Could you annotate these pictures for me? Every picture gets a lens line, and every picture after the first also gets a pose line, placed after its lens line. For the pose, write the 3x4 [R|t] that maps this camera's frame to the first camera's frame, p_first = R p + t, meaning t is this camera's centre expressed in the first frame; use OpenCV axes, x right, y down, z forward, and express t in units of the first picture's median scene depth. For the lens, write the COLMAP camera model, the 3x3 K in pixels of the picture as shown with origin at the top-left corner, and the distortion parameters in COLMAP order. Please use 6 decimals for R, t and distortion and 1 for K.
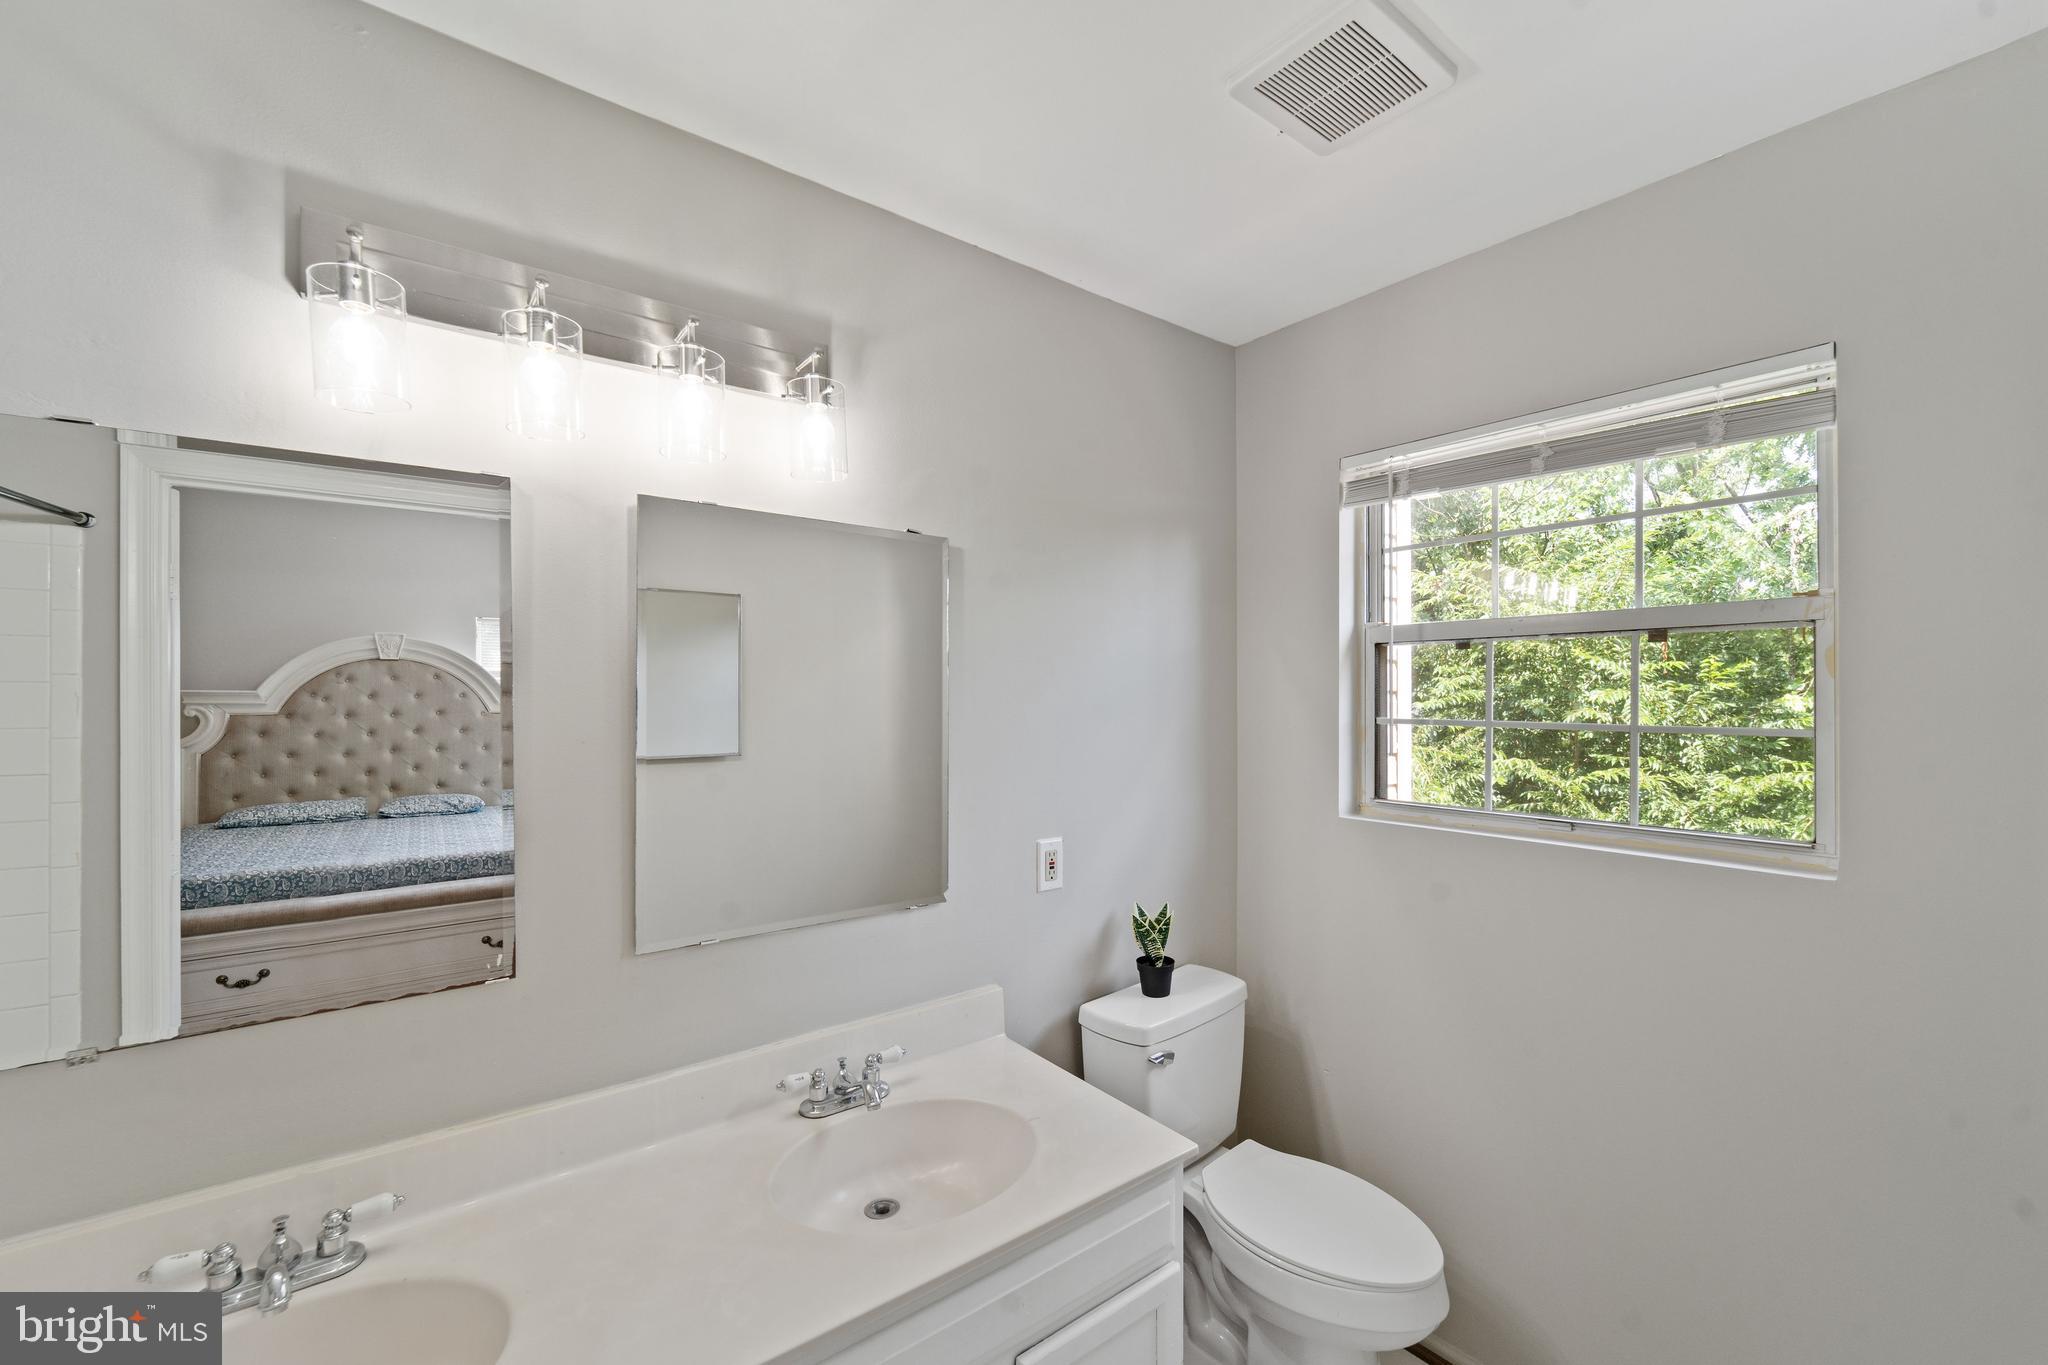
lens RADIAL K [[830.3, 0, 1025.1], [0, 830.3, 692.3], [0, 0, 1]] dist [-0.003982, -0.001008]
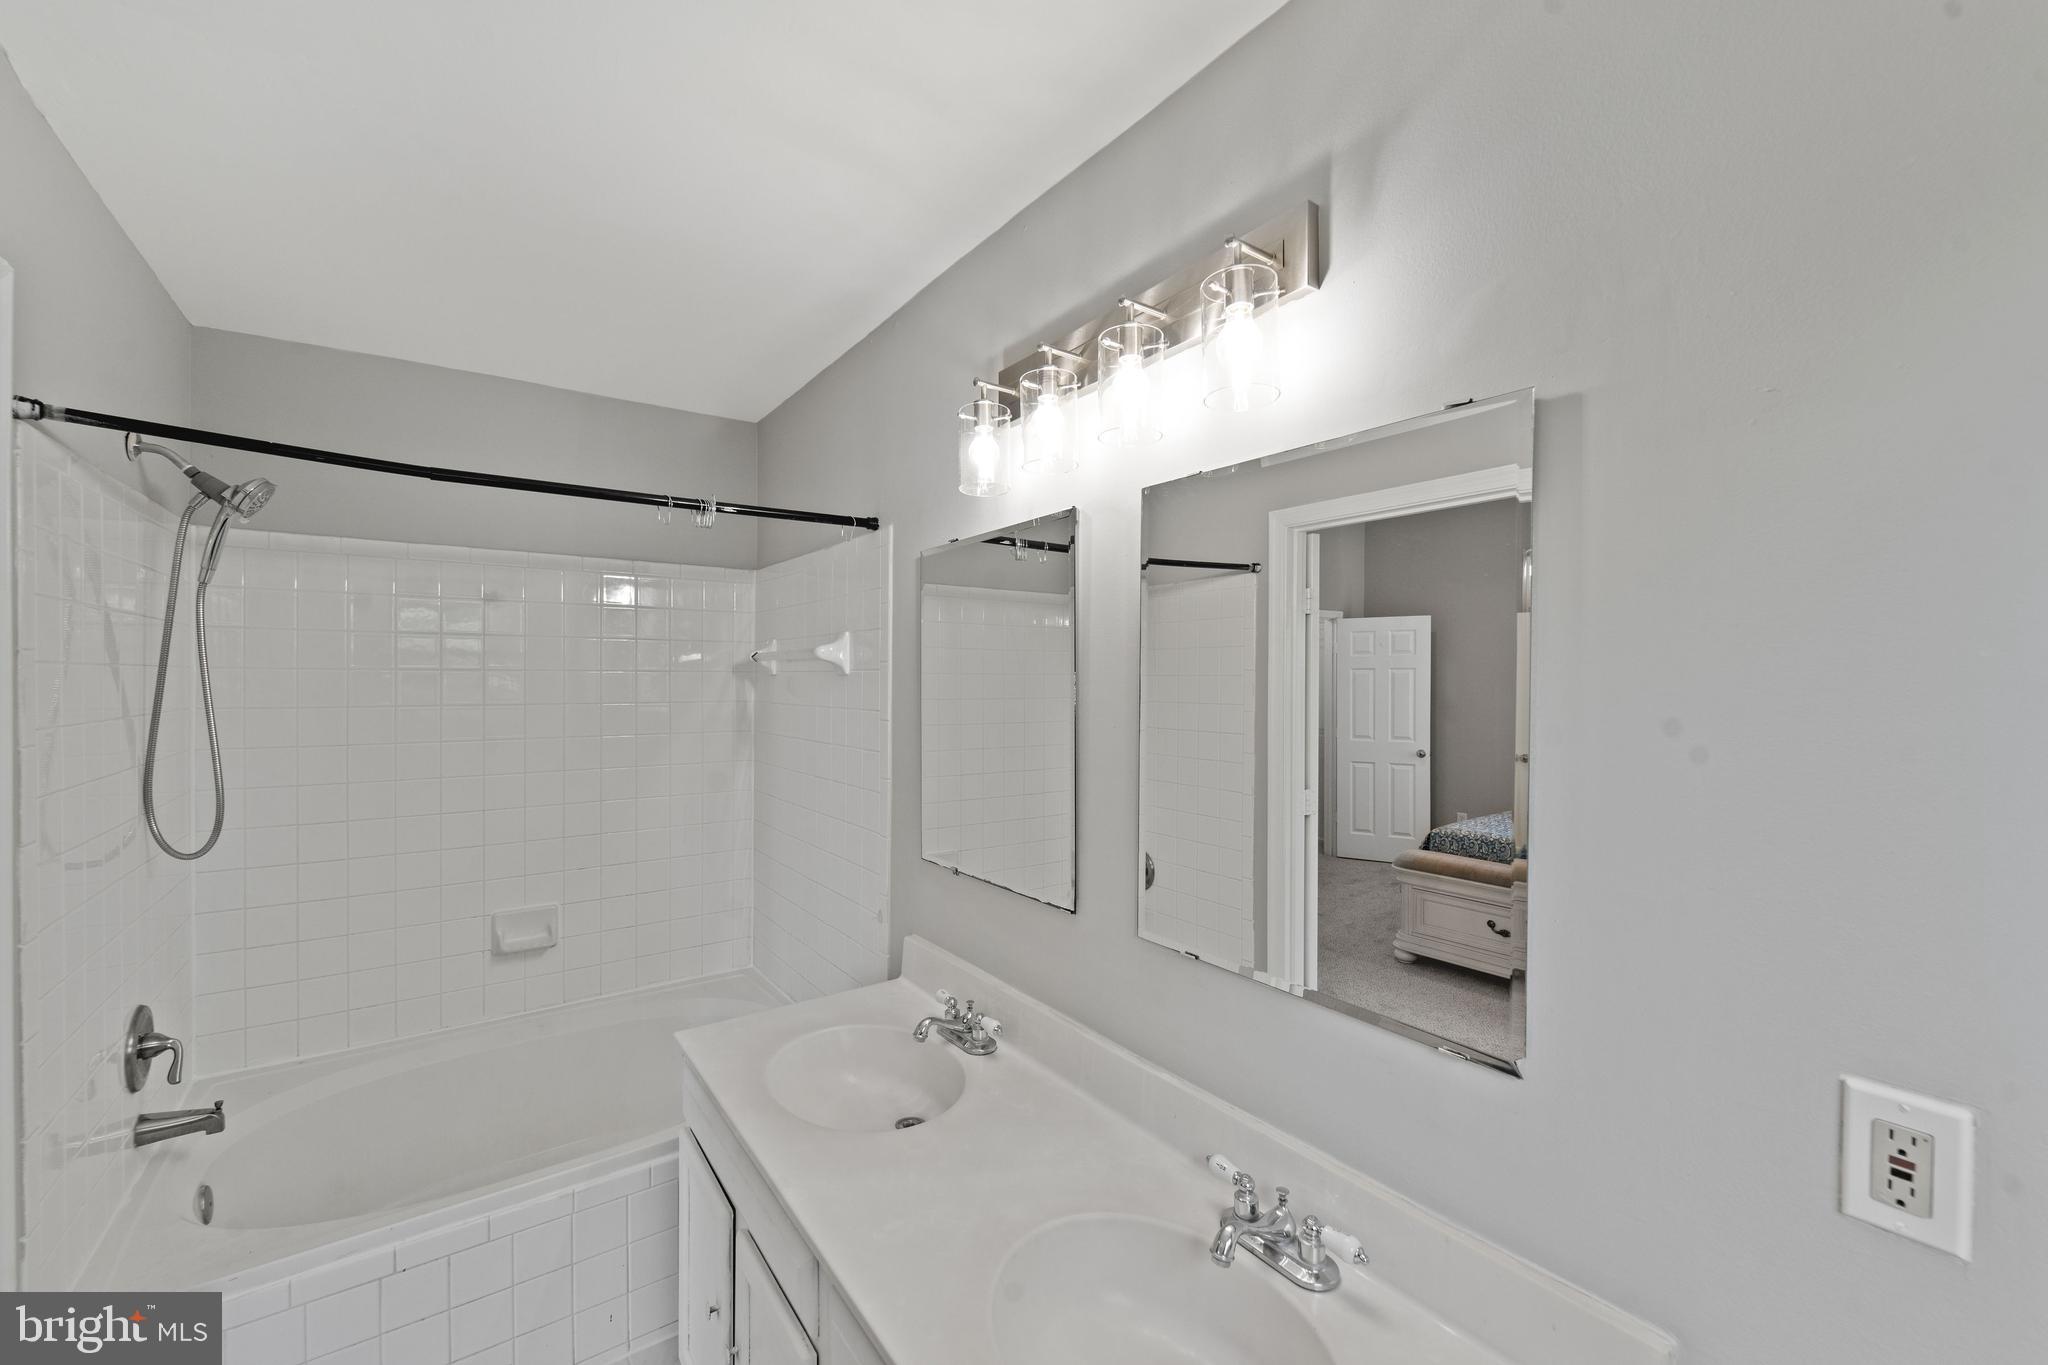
lens RADIAL K [[830.3, 0, 1025.0], [0, 830.3, 682.6], [0, 0, 1]] dist [-0.003982, -0.001008]
pose [[-0.049436, 0.002135, -0.998775, 0.410489], [0.000660, 0.999998, 0.002105, -0.000762], [0.998777, -0.000556, -0.049437, 0.655522]]
